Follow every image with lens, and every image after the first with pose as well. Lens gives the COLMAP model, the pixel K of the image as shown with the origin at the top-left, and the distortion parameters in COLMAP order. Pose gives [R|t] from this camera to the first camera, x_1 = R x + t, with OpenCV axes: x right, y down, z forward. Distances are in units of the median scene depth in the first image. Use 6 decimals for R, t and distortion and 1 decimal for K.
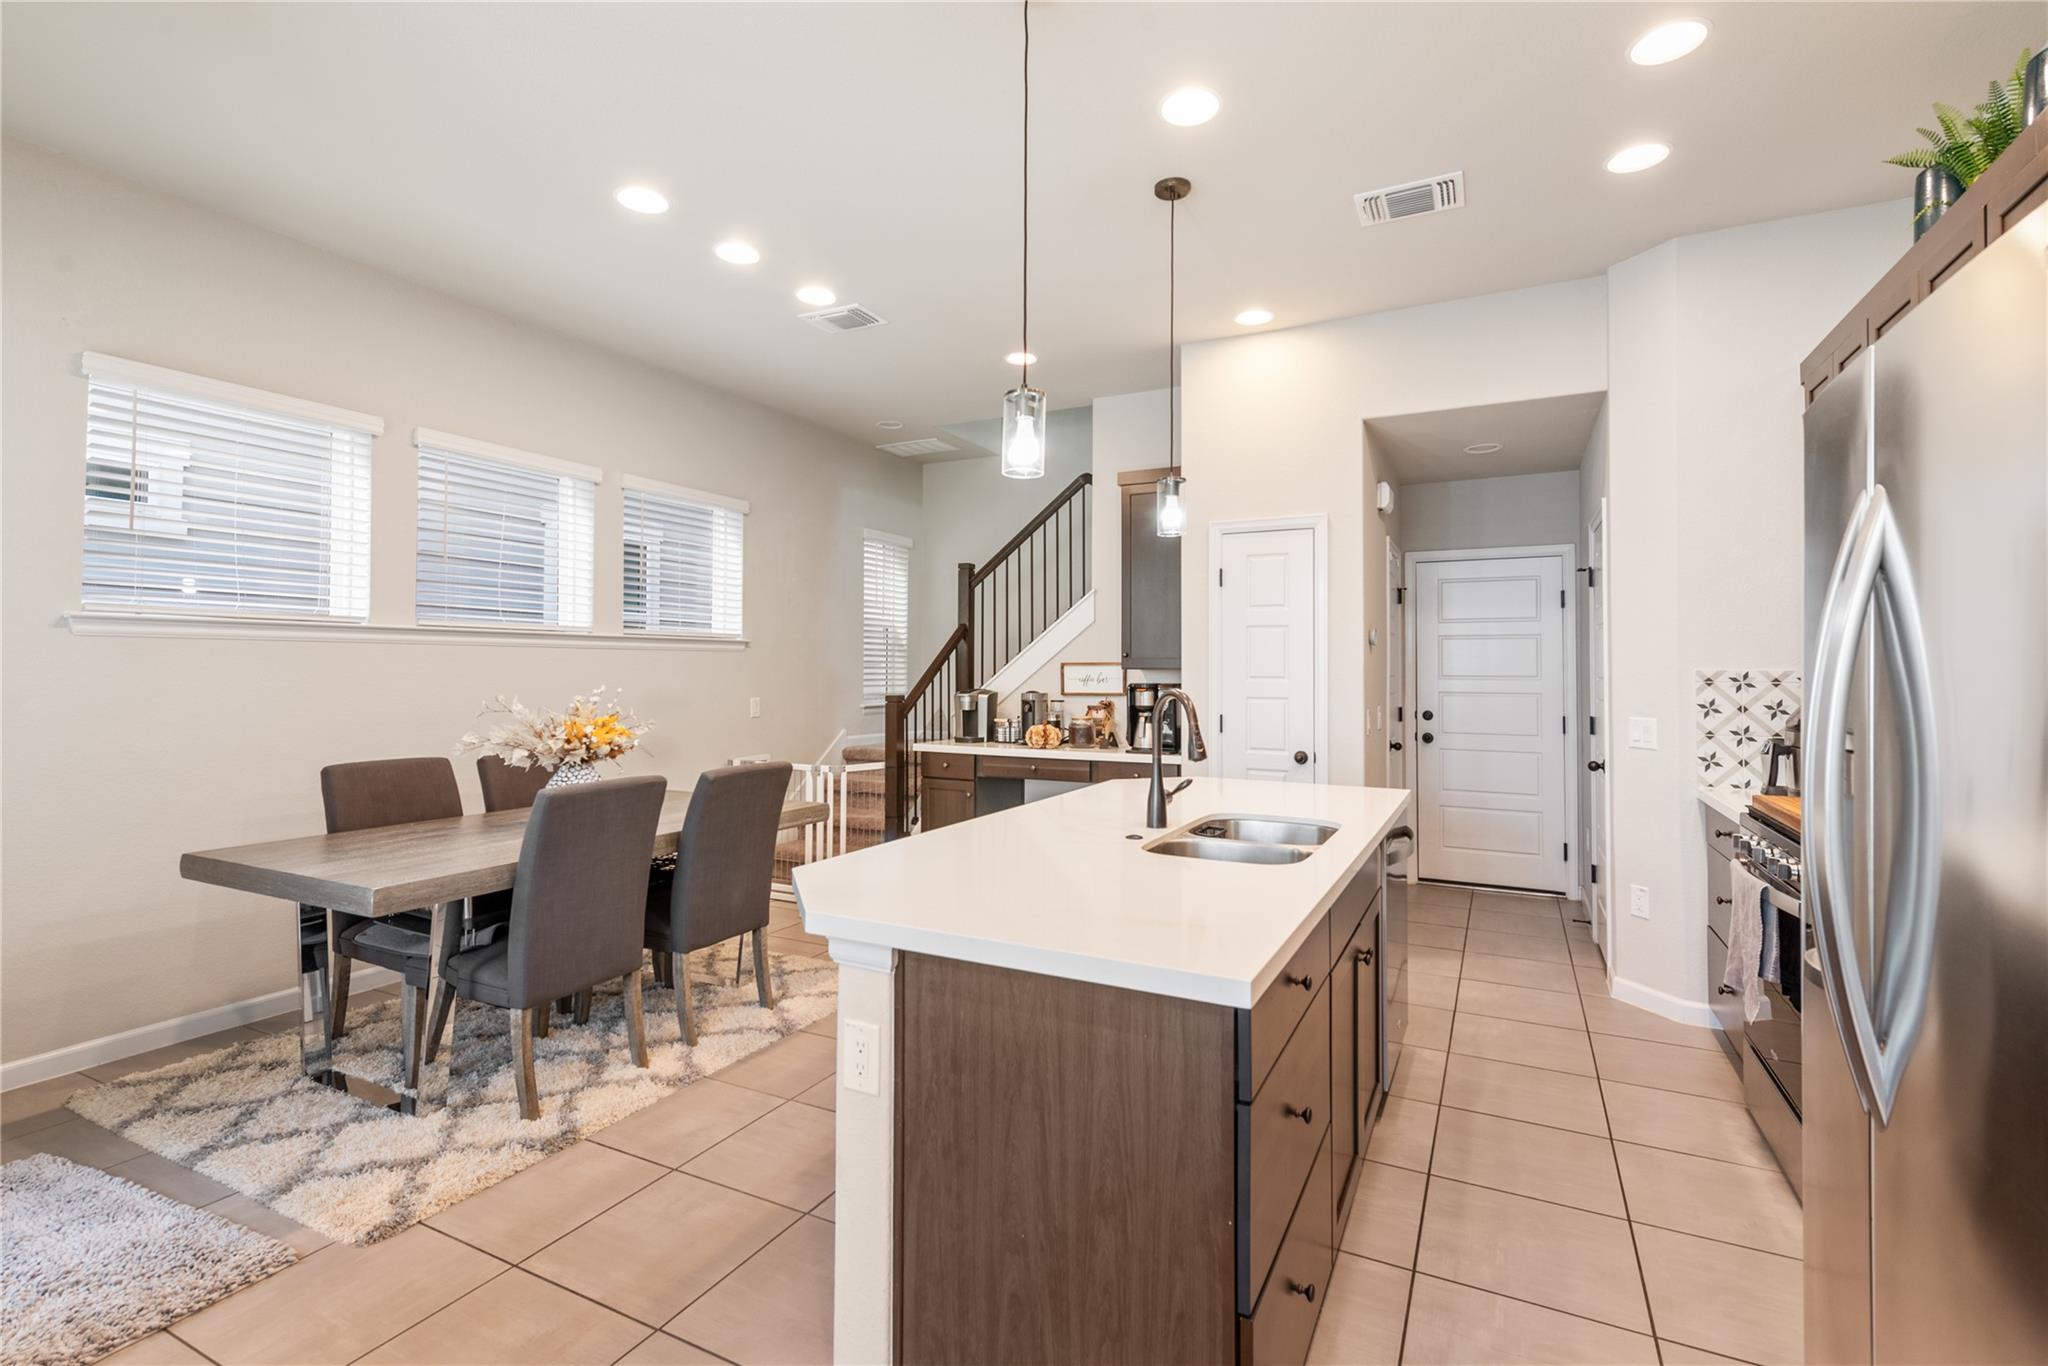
lens RADIAL K [[896.2, 0, 1016.0], [0, 896.2, 652.7], [0, 0, 1]] dist [0.004595, -0.000078]
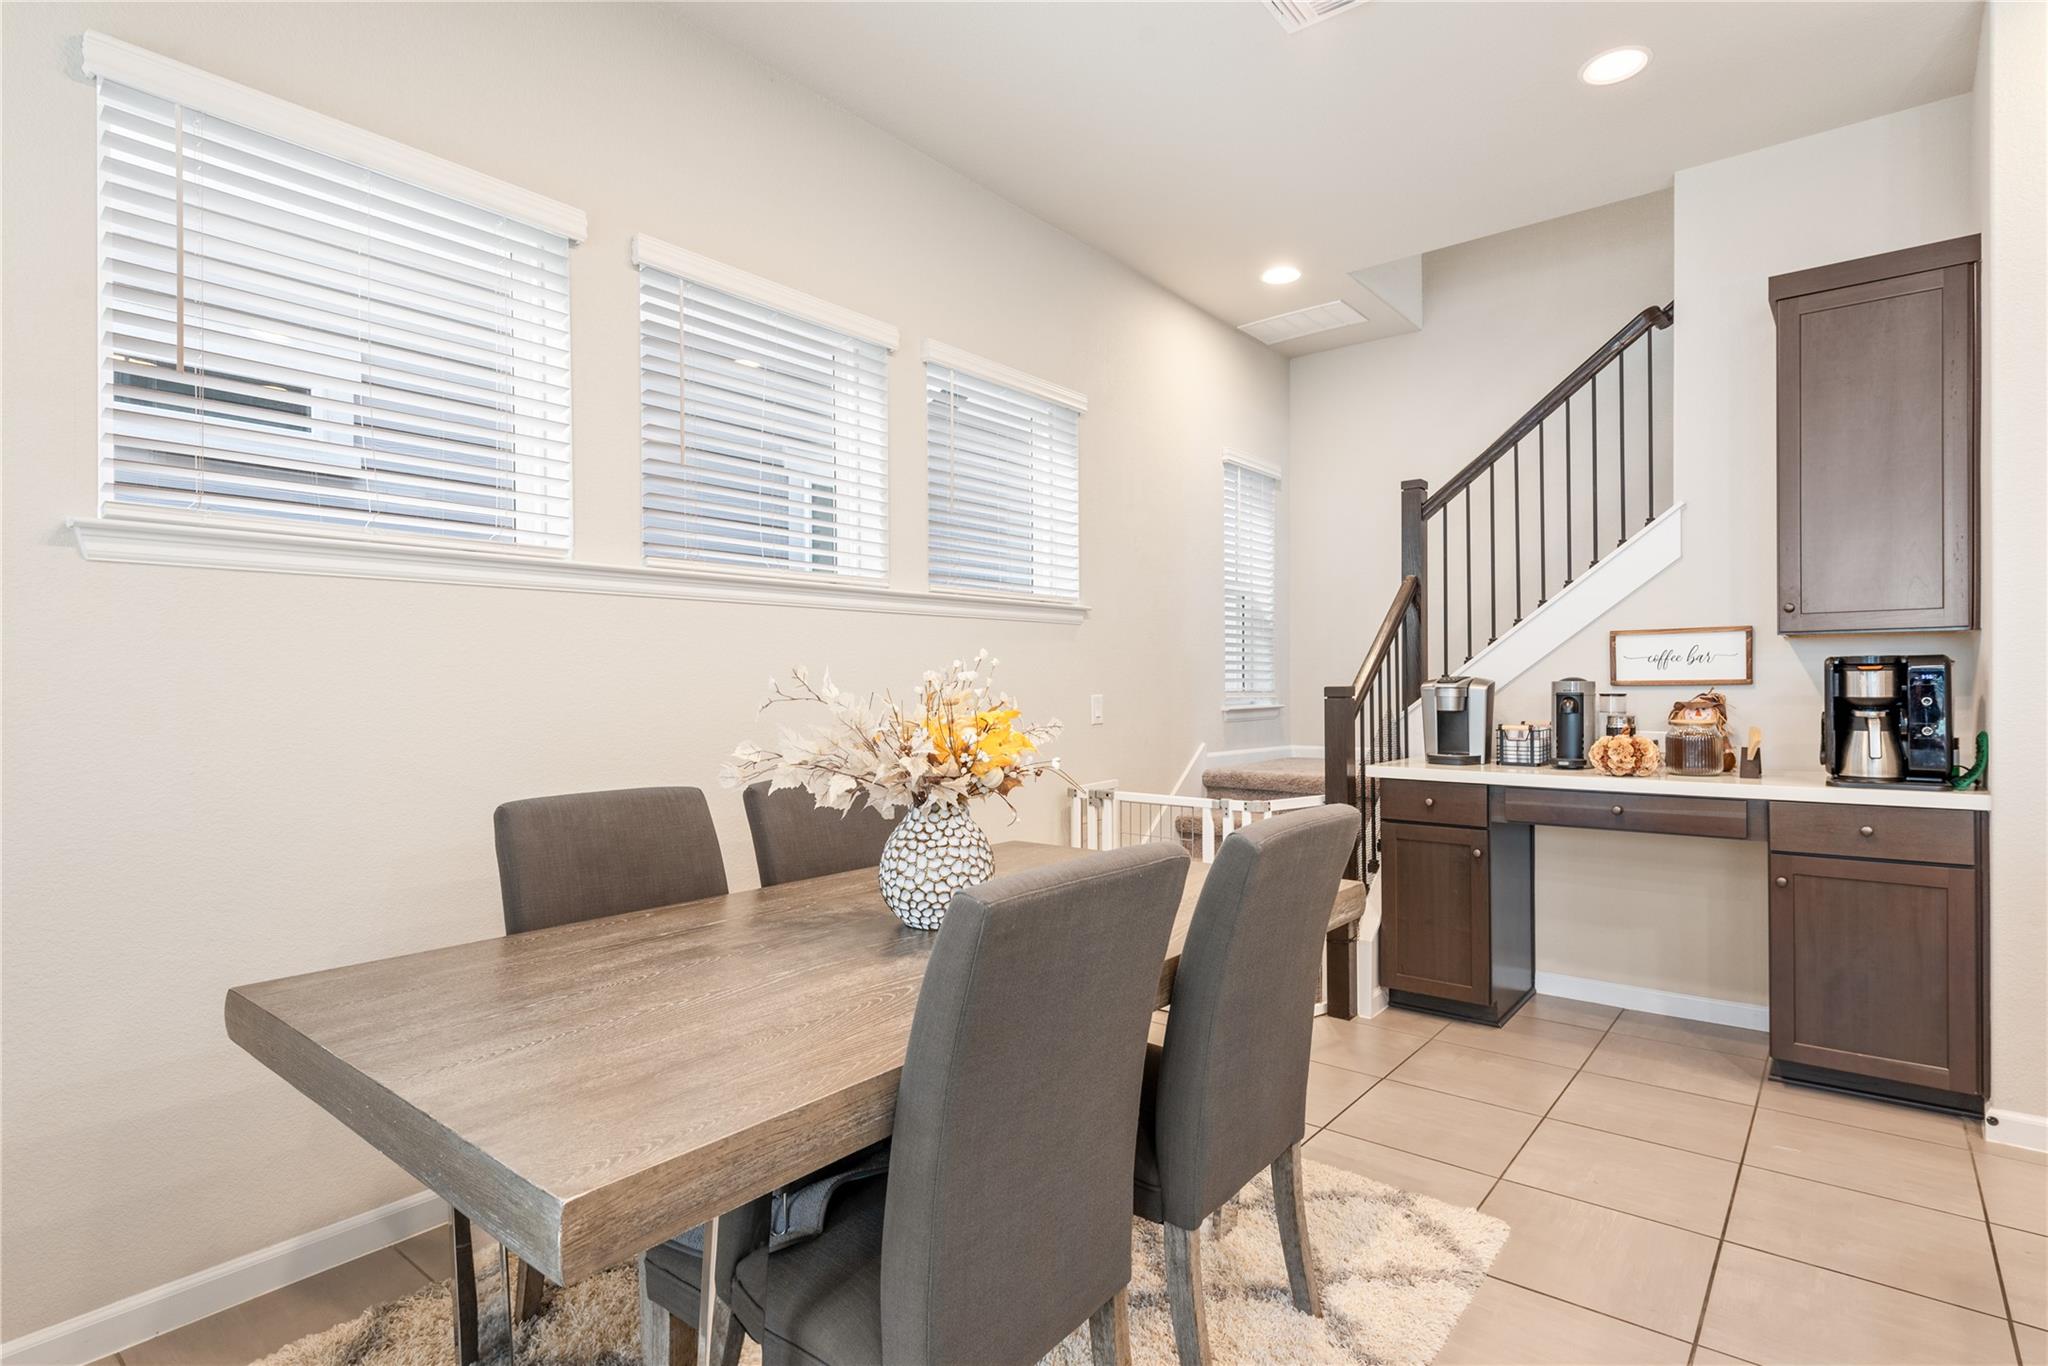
lens RADIAL K [[1003.0, 0, 1026.5], [0, 1003.0, 679.4], [0, 0, 1]] dist [0.001077, 0.001313]
pose [[0.976675, -0.010974, -0.214442, -0.283450], [0.015066, 0.999734, 0.017457, 0.039577], [0.214193, -0.020281, 0.976581, 0.411542]]
